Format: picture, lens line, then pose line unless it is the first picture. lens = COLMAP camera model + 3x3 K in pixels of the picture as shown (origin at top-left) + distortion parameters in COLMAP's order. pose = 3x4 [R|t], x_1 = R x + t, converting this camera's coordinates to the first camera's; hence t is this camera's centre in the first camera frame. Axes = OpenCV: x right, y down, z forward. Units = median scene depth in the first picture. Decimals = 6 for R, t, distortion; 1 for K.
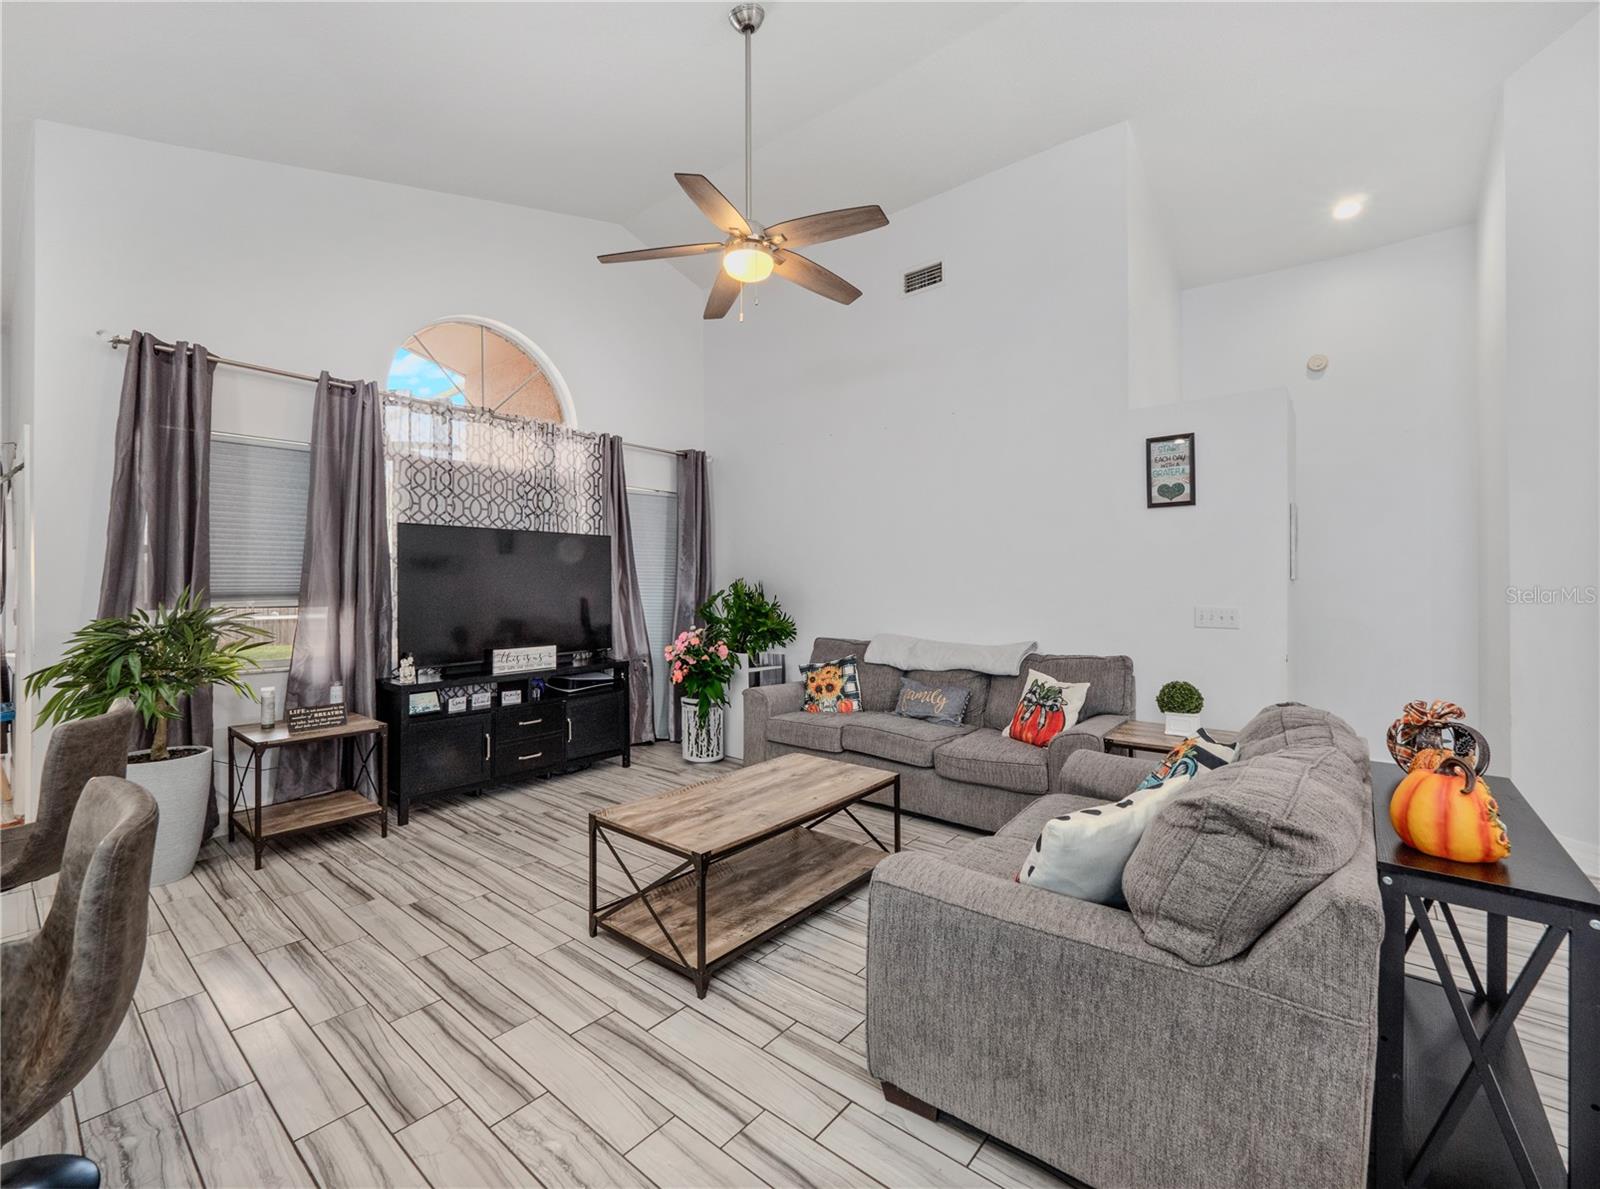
lens RADIAL K [[675.6, 0, 784.3], [0, 675.6, 582.3], [0, 0, 1]] dist [0.002352, -0.004406]
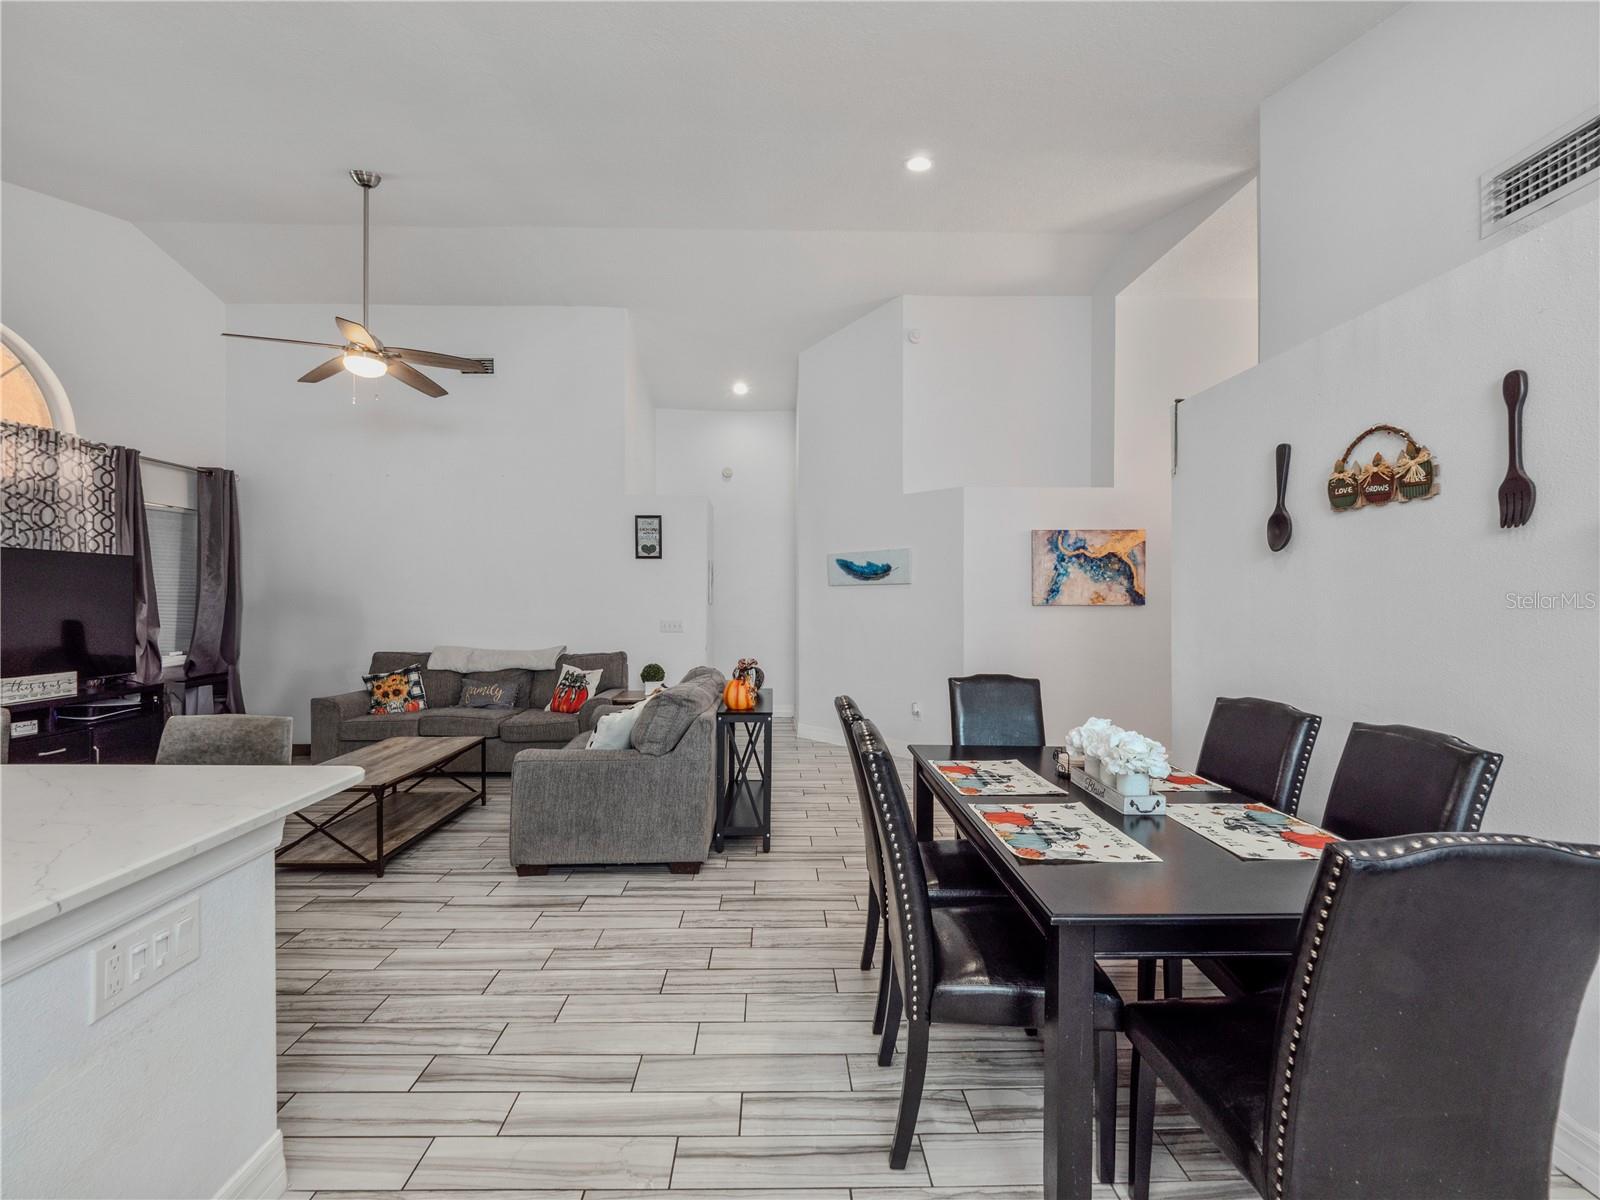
lens RADIAL K [[675.6, 0, 784.2], [0, 675.6, 606.3], [0, 0, 1]] dist [0.002352, -0.004406]
pose [[0.751479, -0.001784, 0.659755, -0.261320], [-0.006253, 0.999932, 0.009827, -0.016425], [-0.659728, -0.011510, 0.751417, -0.447979]]
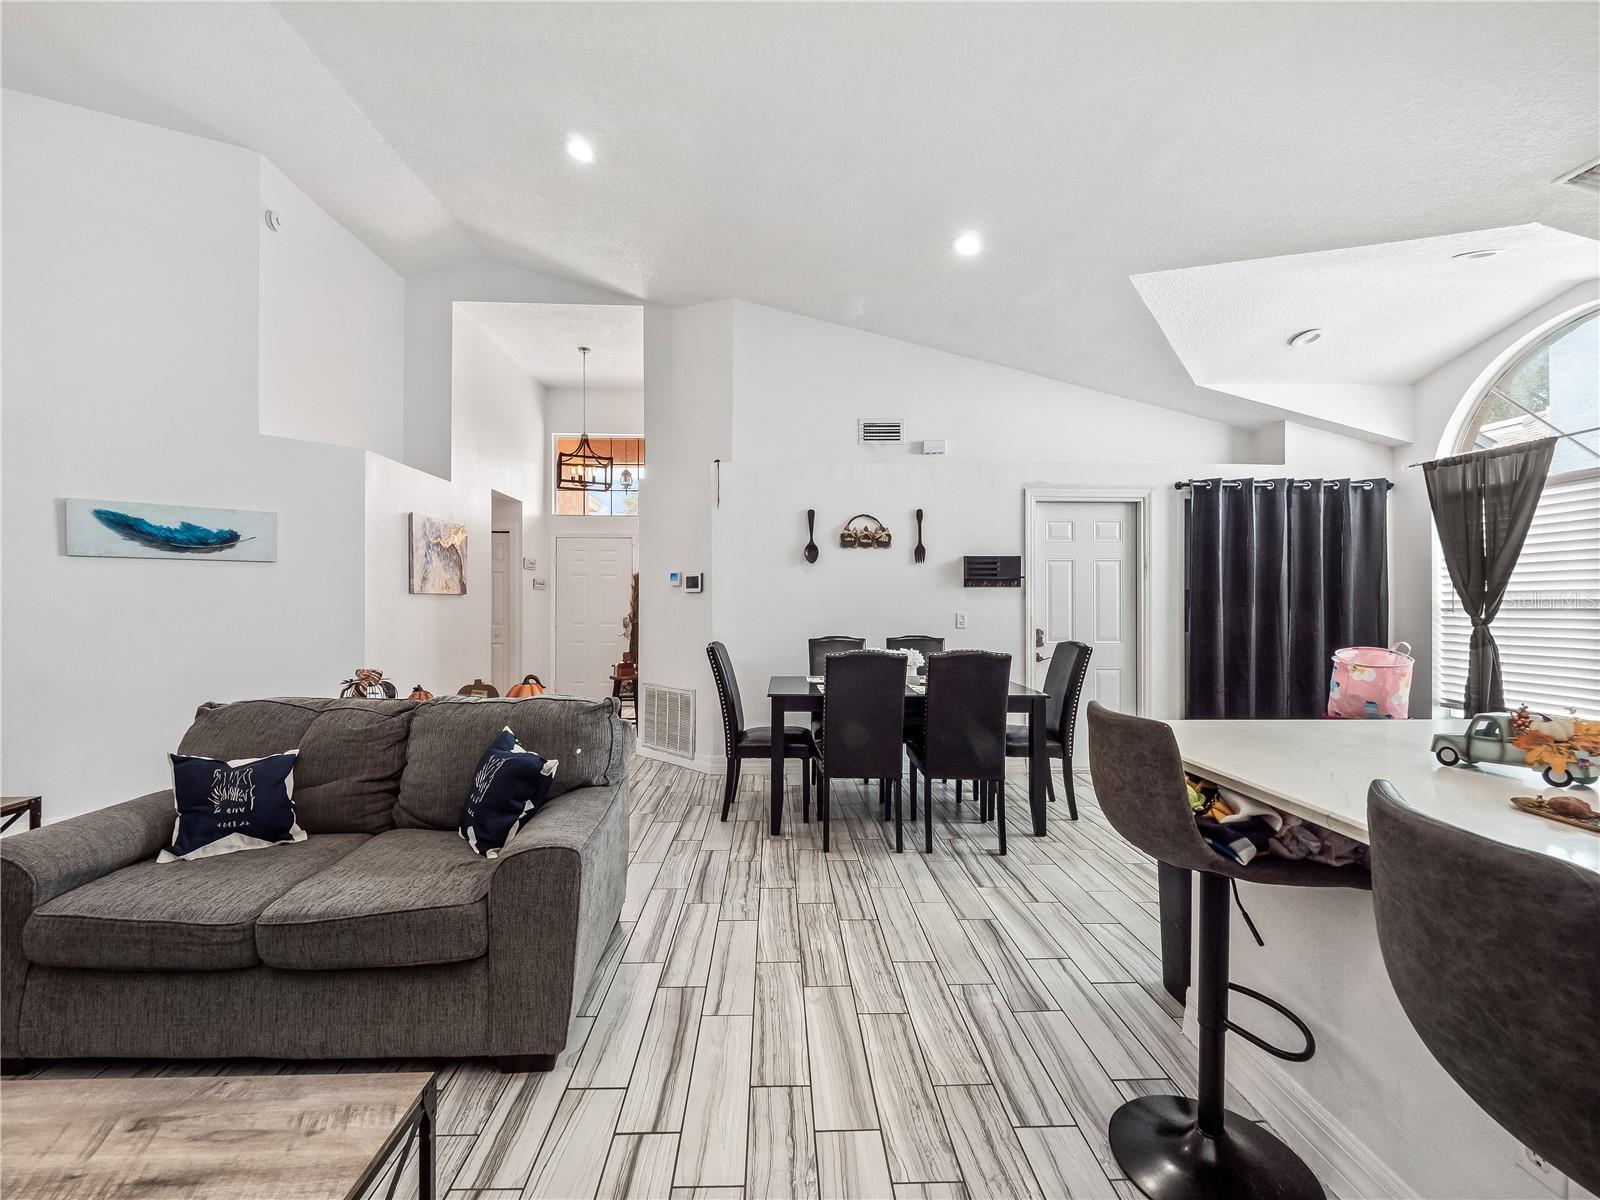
lens RADIAL K [[675.6, 0, 782.8], [0, 675.6, 600.0], [0, 0, 1]] dist [0.002352, -0.004406]
pose [[-0.651250, 0.004159, 0.758852, -0.418449], [-0.002359, 0.999969, -0.007505, 0.014959], [-0.758860, -0.006678, -0.651220, 0.663330]]
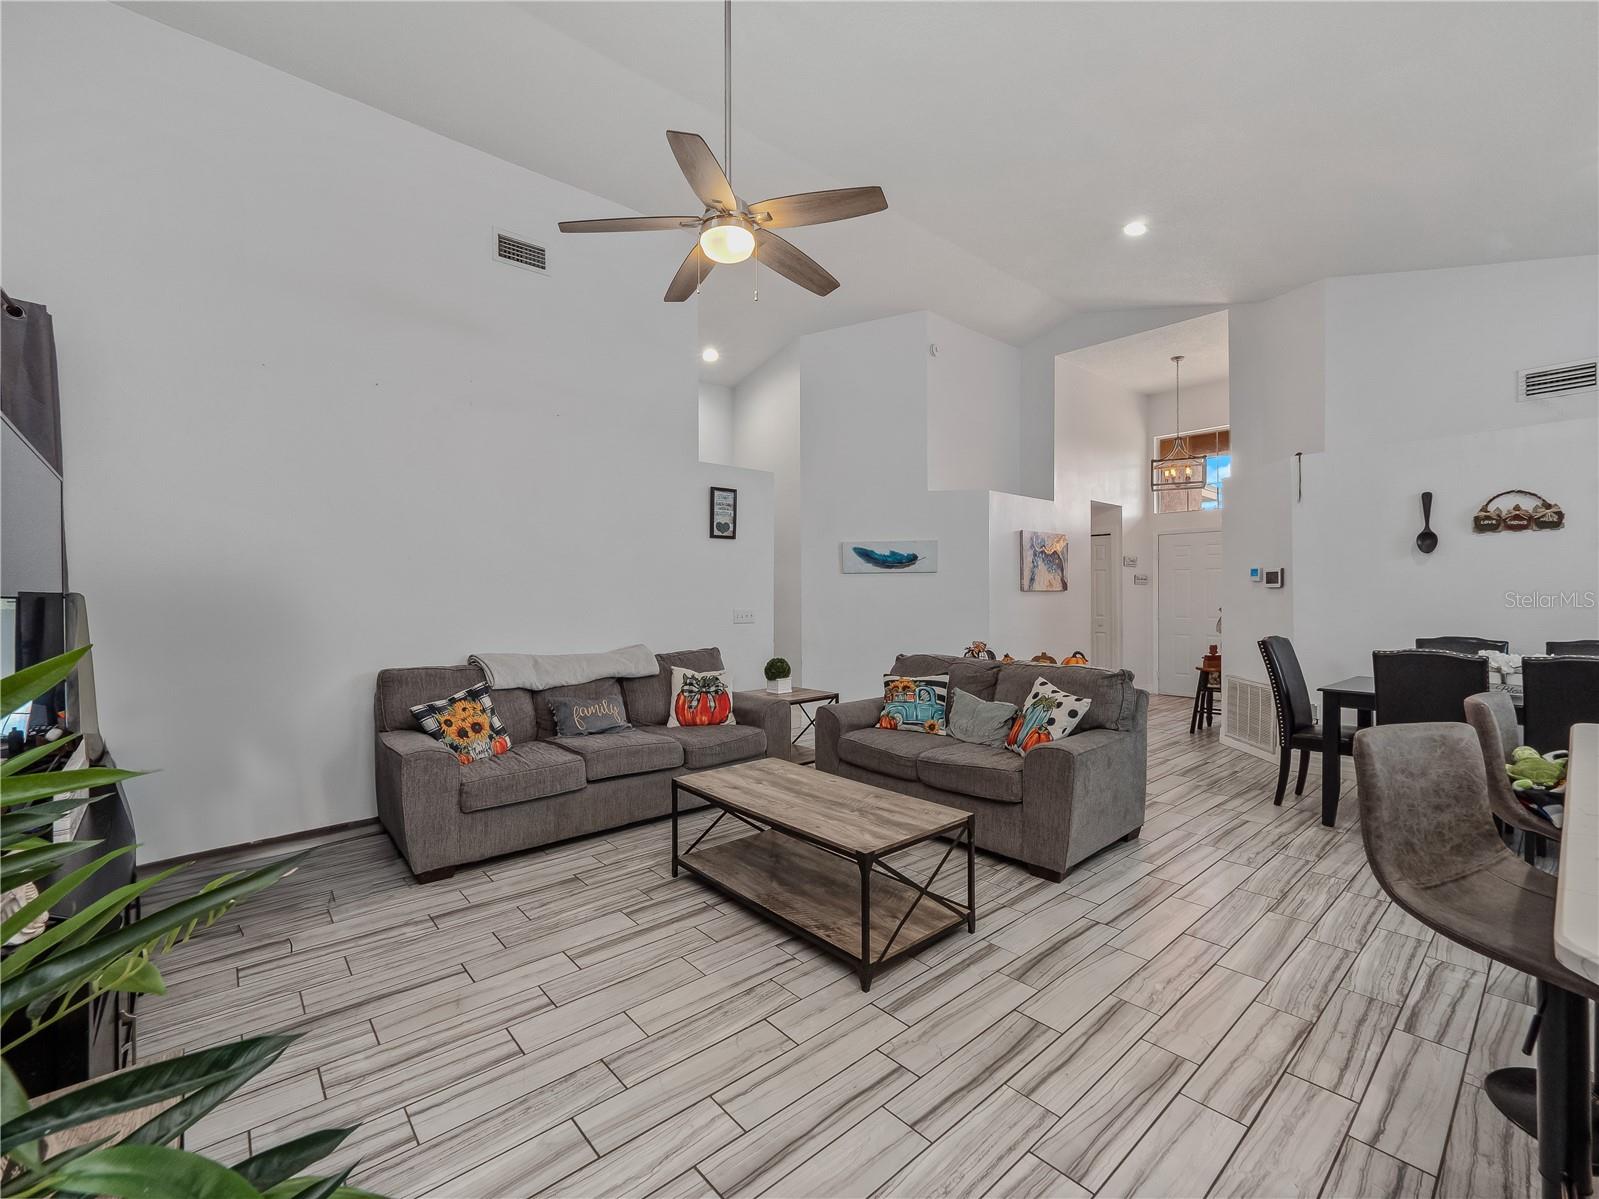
lens RADIAL K [[675.2, 0, 789.4], [0, 675.2, 594.4], [0, 0, 1]] dist [0.002352, -0.004406]
pose [[0.170674, 0.002411, 0.985325, -0.798848], [-0.000100, 0.999997, -0.002429, 0.006708], [-0.985327, 0.000316, 0.170674, 0.649125]]
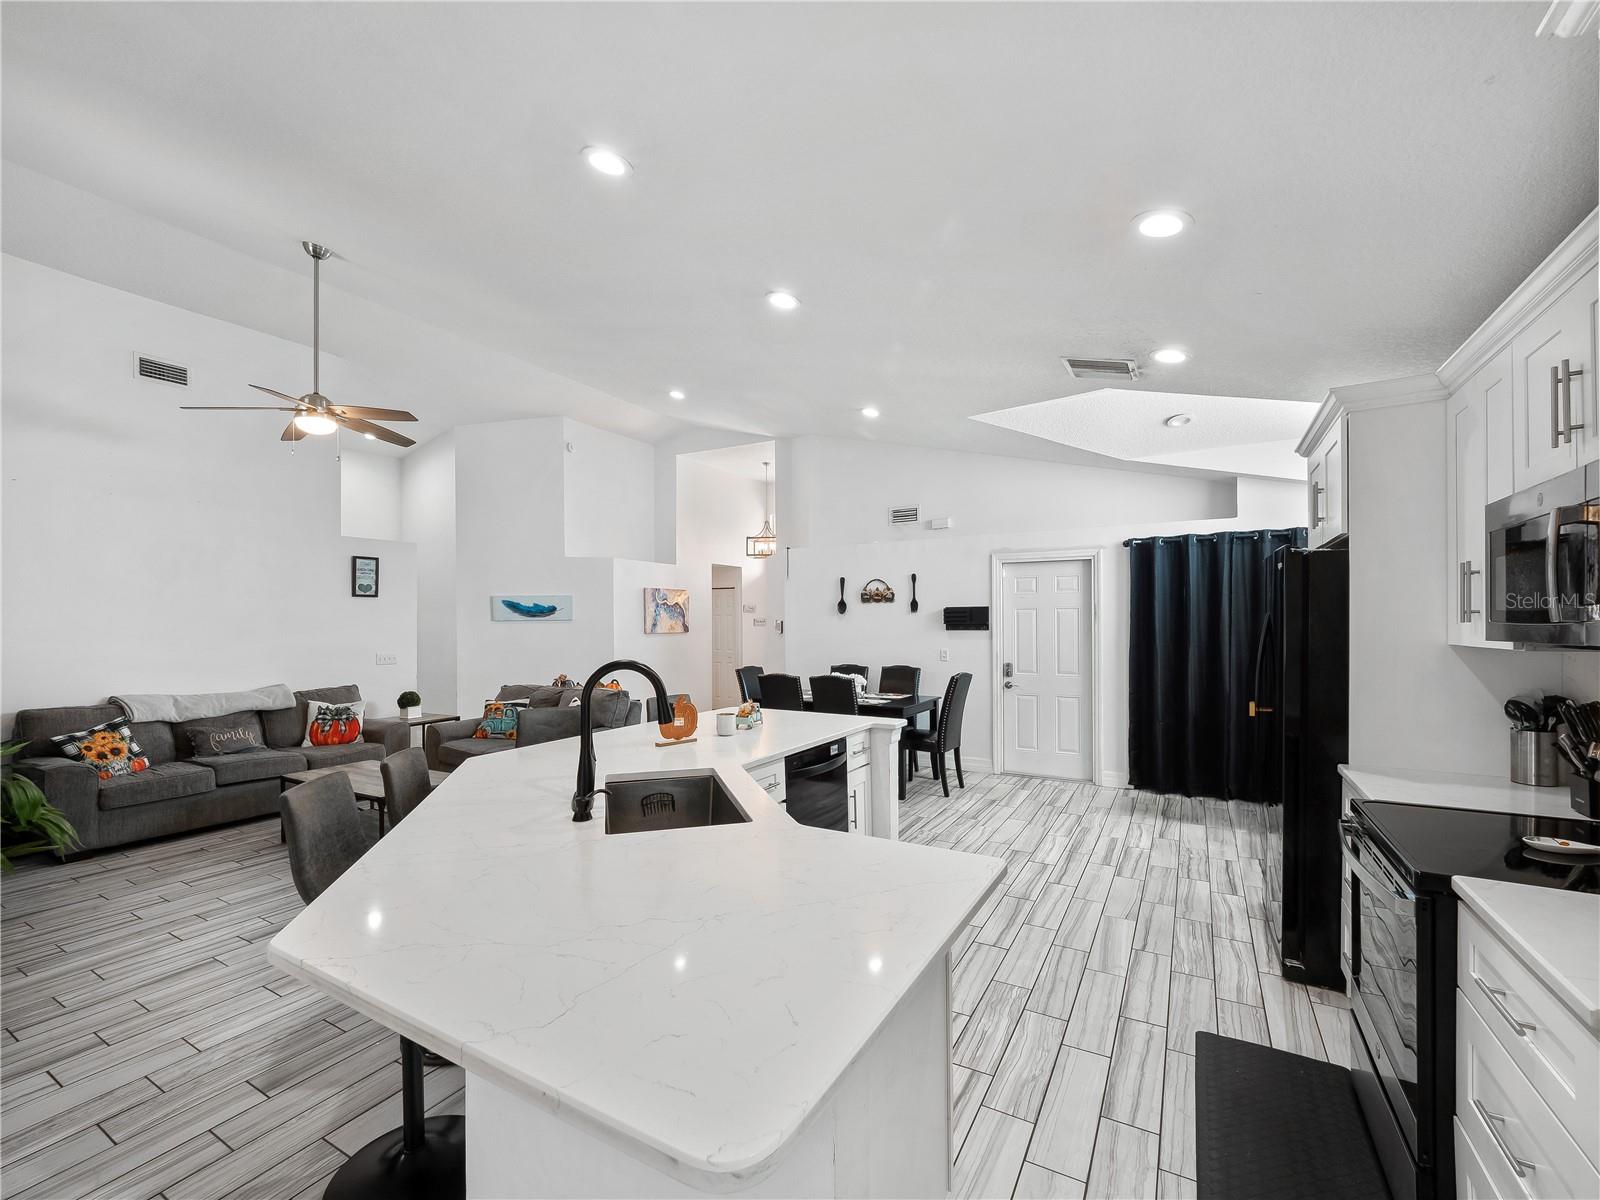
lens RADIAL K [[675.6, 0, 779.7], [0, 675.6, 631.6], [0, 0, 1]] dist [0.002352, -0.004406]
pose [[-0.153972, -0.008004, 0.988043, -1.354062], [0.002825, 0.999960, 0.008541, -0.035856], [-0.988071, 0.004106, -0.153944, 0.223470]]
